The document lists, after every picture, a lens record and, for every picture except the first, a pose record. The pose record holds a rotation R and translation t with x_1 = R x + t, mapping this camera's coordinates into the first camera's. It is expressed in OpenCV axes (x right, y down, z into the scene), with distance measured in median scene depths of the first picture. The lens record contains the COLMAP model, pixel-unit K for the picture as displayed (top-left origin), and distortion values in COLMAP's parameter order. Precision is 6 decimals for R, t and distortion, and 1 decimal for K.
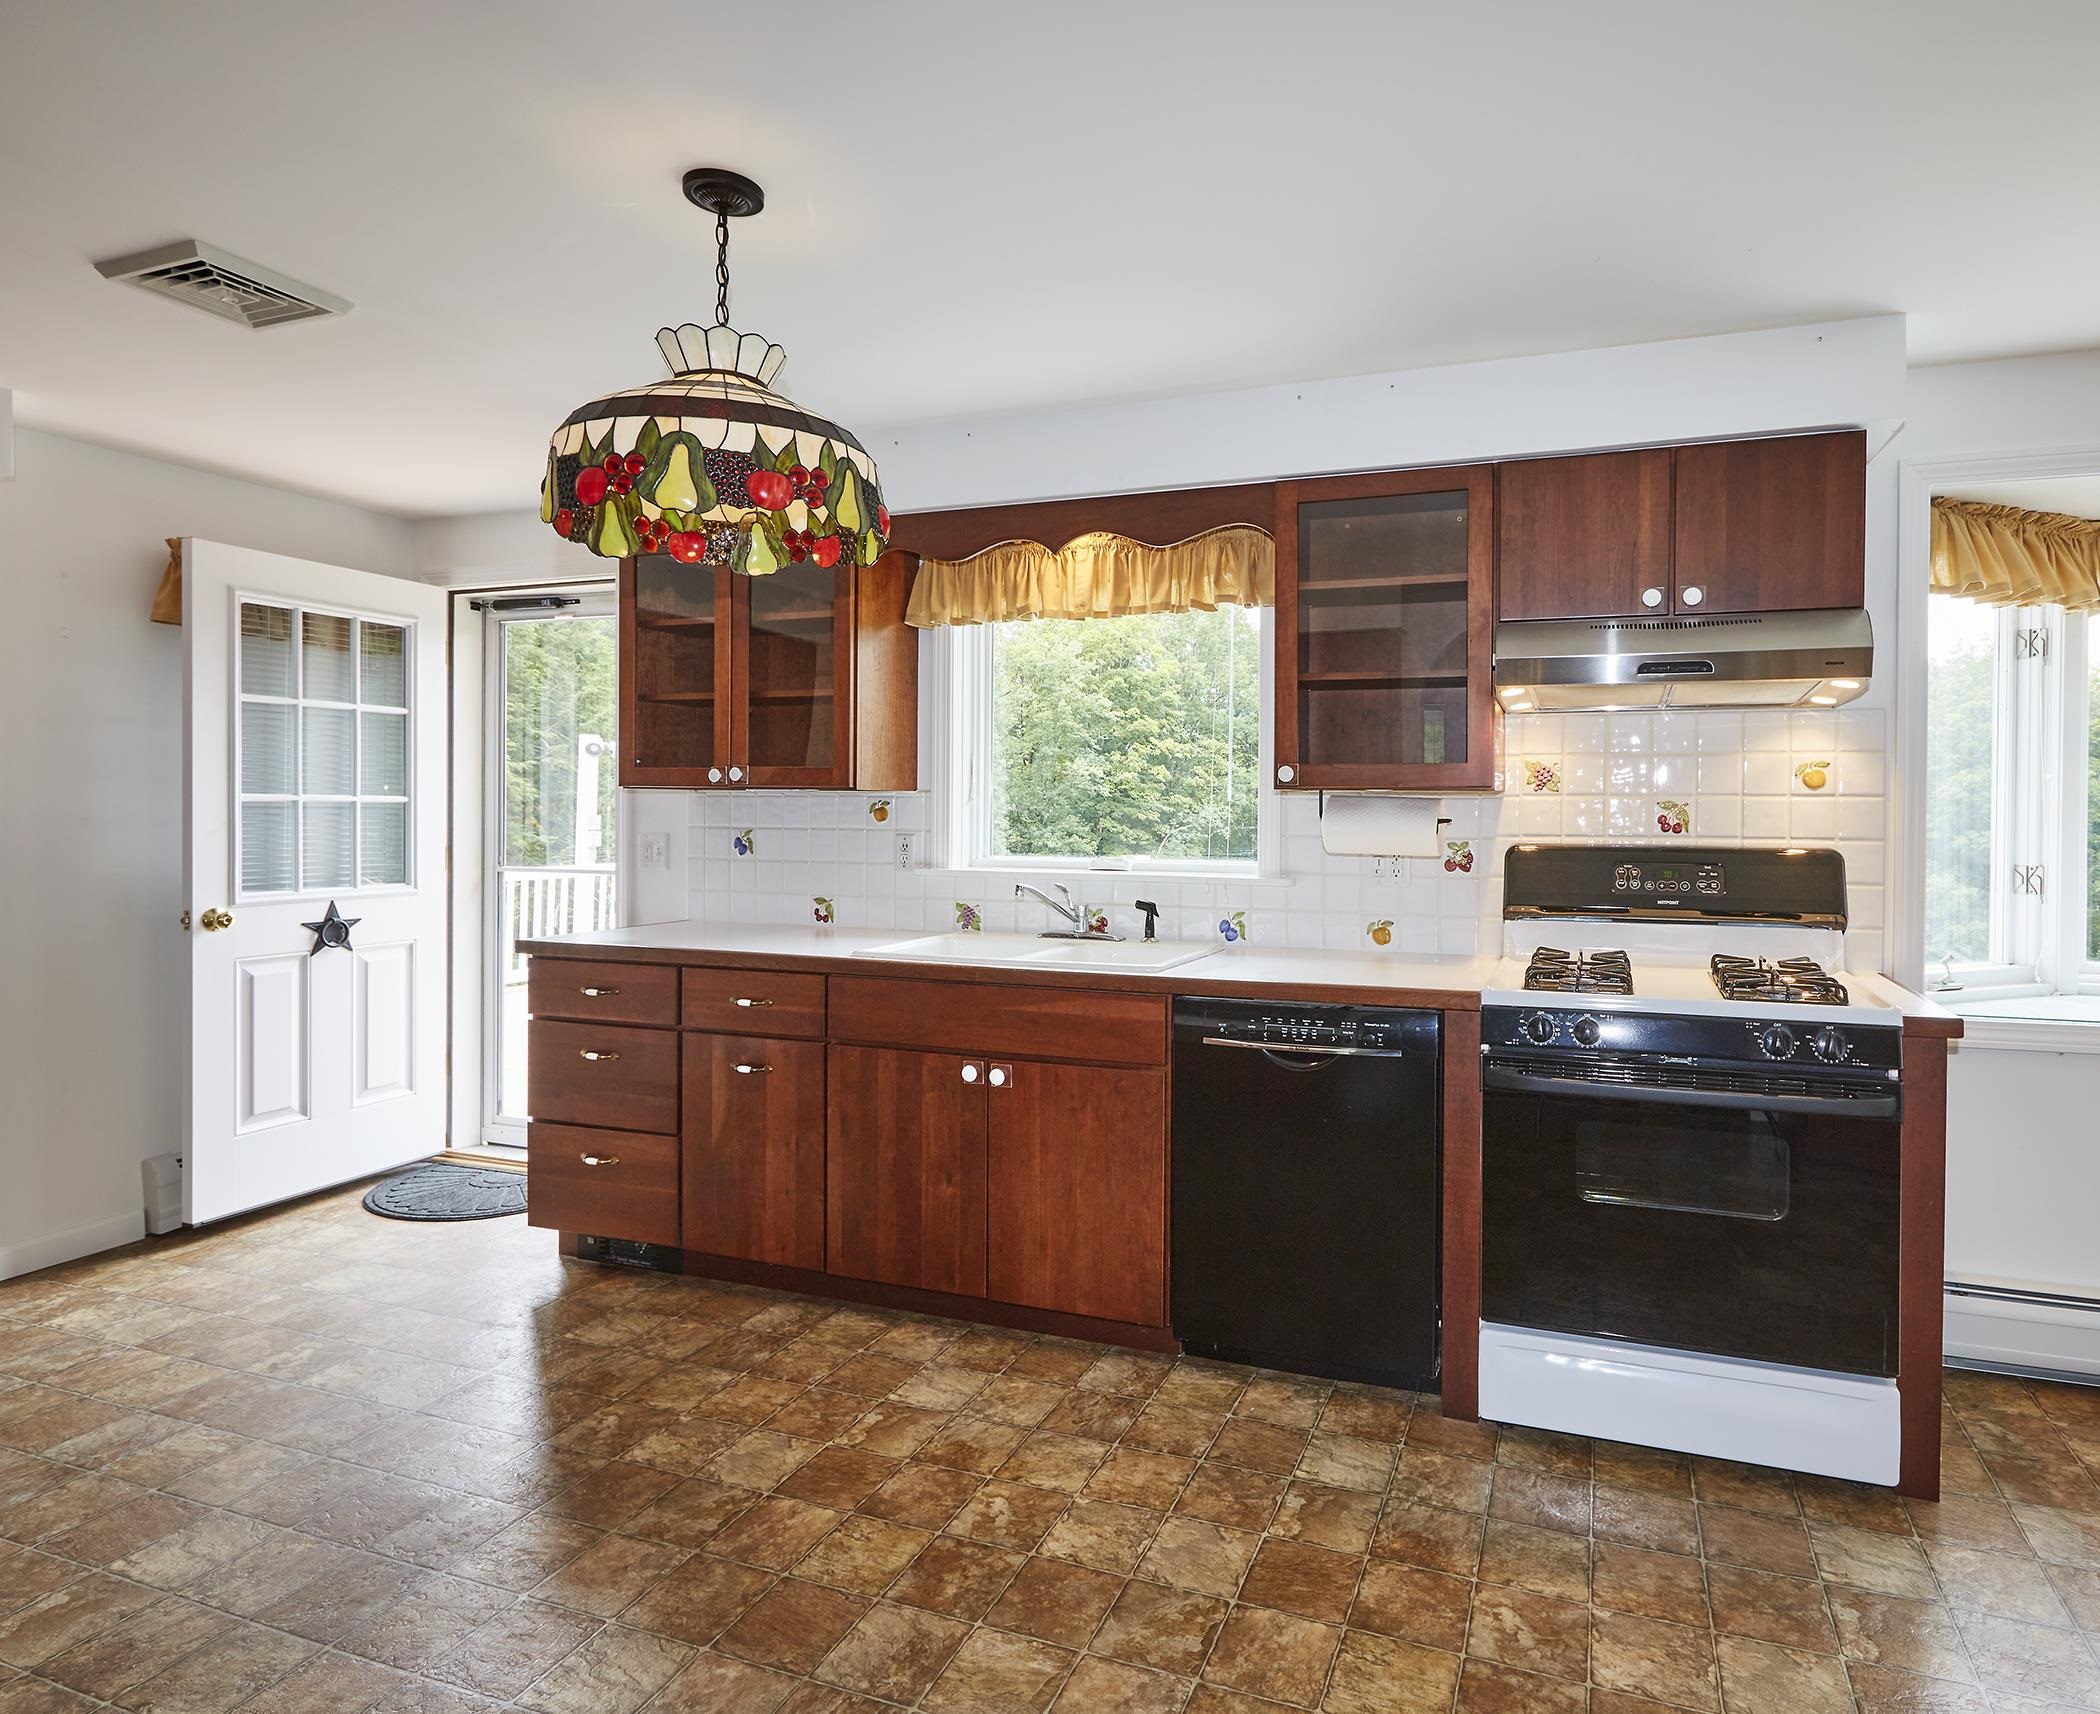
lens RADIAL K [[1160.1, 0, 1209.0], [0, 1160.1, 838.7], [0, 0, 1]] dist [0.000850, 0.001119]
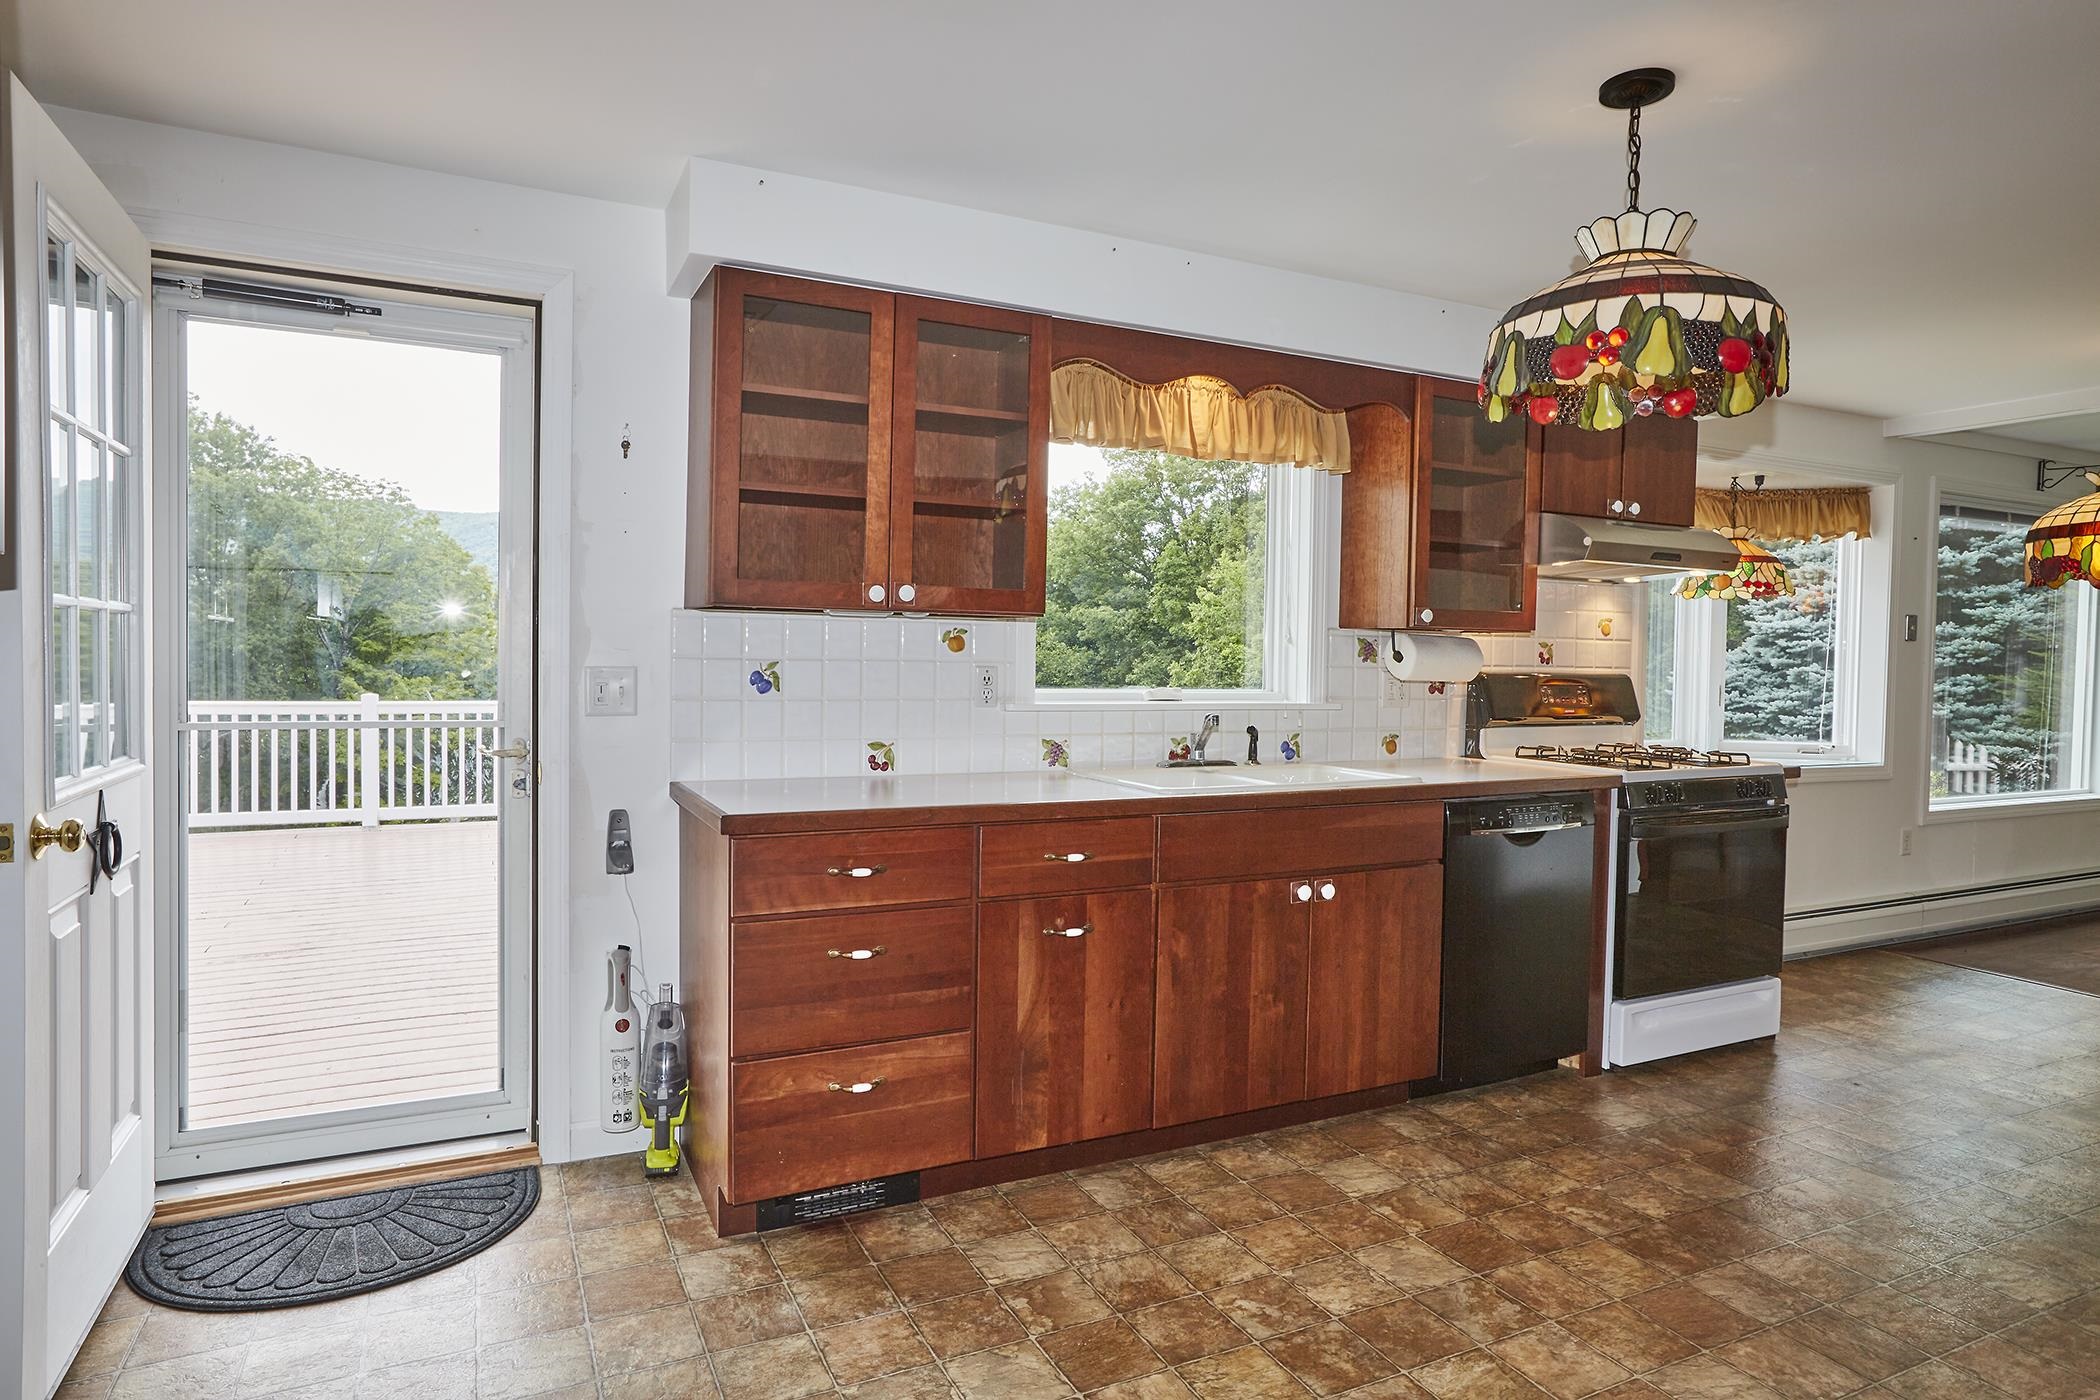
lens RADIAL K [[1185.4, 0, 1050.0], [0, 1185.4, 700.0], [0, 0, 1]] dist [-0.037304, 0.057070]
pose [[0.711136, -0.022173, 0.702705, -1.100164], [0.005568, 0.999649, 0.025907, -0.001498], [-0.703032, -0.014511, 0.711010, 0.391732]]
